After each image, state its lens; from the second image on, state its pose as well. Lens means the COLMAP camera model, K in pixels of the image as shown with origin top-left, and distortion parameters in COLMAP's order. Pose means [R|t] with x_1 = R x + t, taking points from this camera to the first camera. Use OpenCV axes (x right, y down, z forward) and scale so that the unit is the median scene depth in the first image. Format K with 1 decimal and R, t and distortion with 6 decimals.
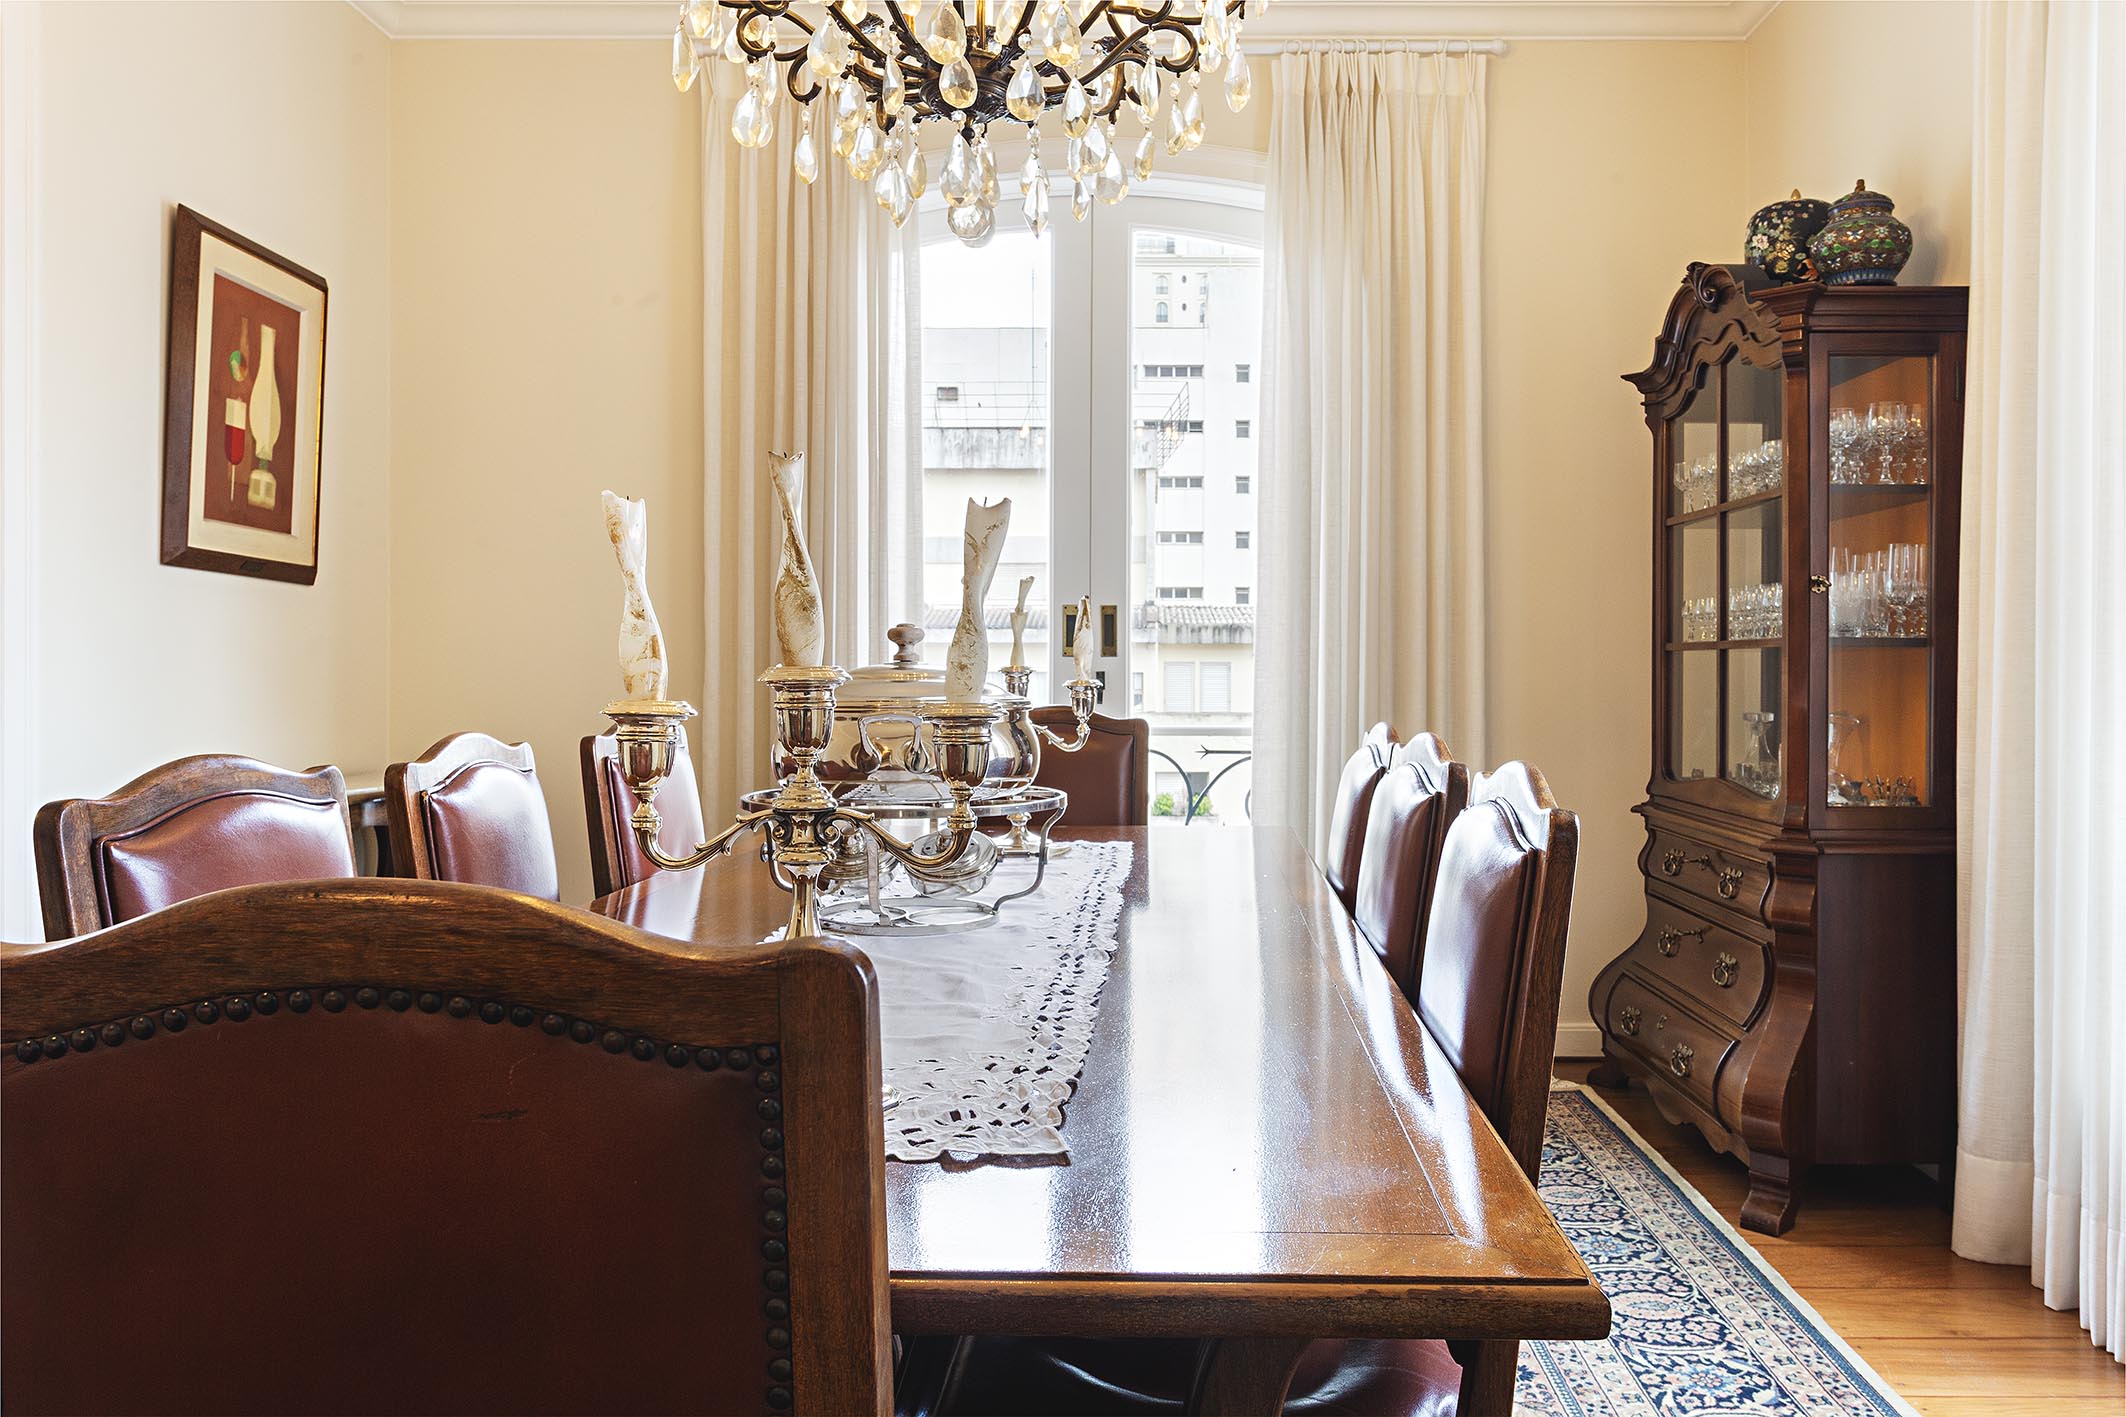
lens RADIAL K [[1493.6, 0, 1062.9], [0, 1493.6, 668.7], [0, 0, 1]] dist [-0.005978, 0.003632]
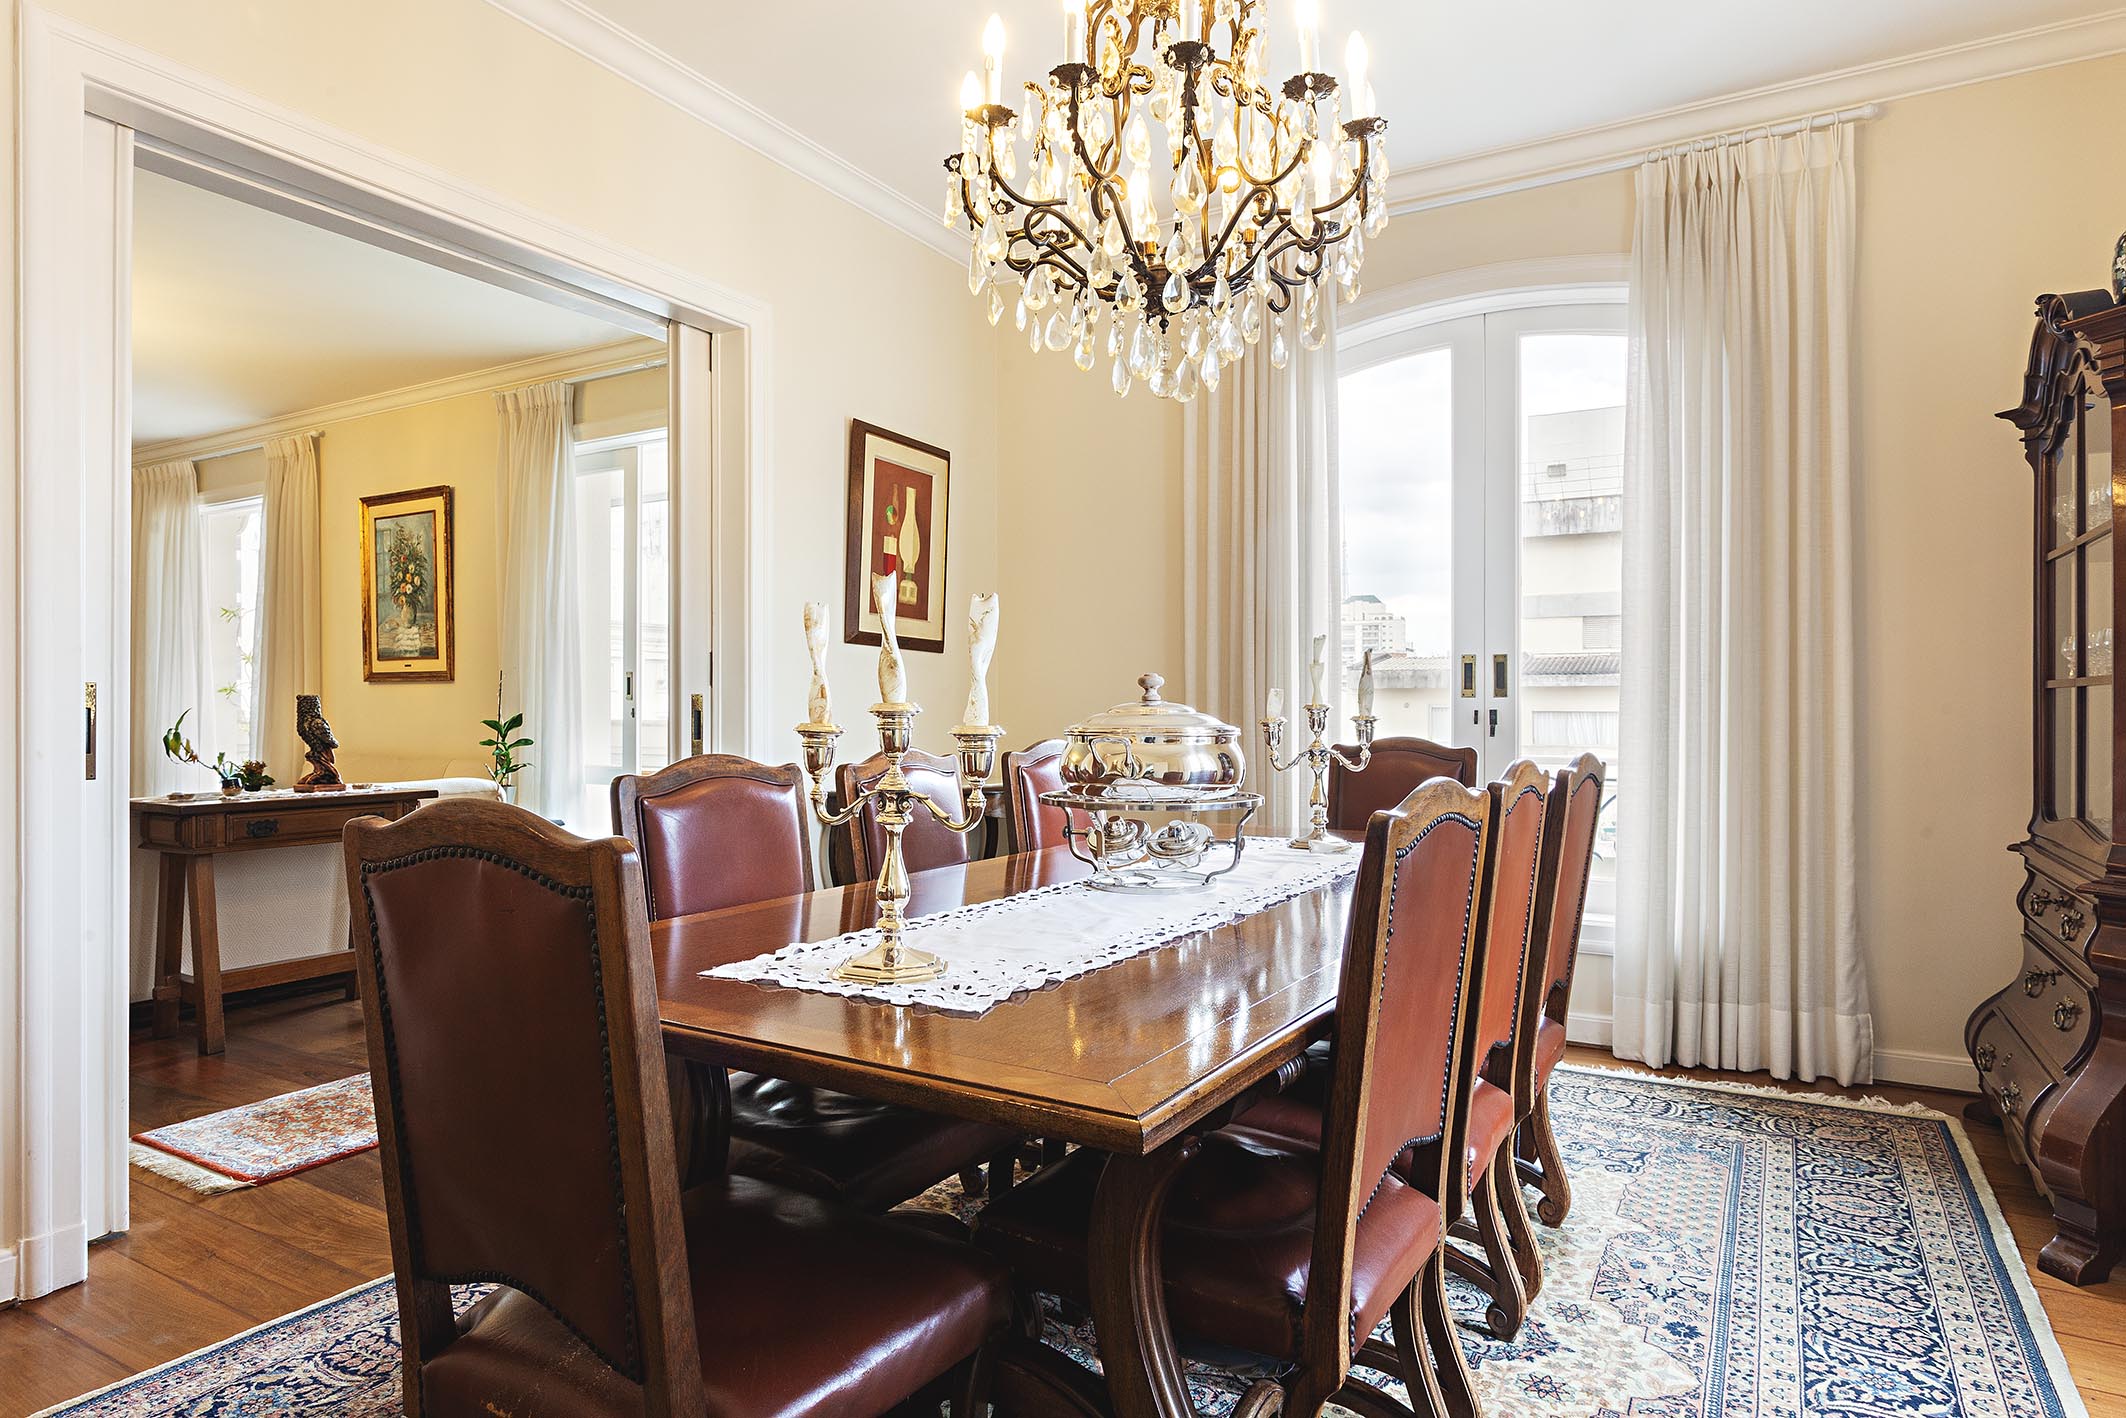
lens RADIAL K [[1230.5, 0, 1063.0], [0, 1230.5, 709.0], [0, 0, 1]] dist [-0.022026, 0.013046]
pose [[0.861318, -0.000270, -0.508066, 0.296692], [-0.000222, 1.000000, -0.000908, 0.002870], [0.508066, 0.000894, 0.861318, -0.026894]]
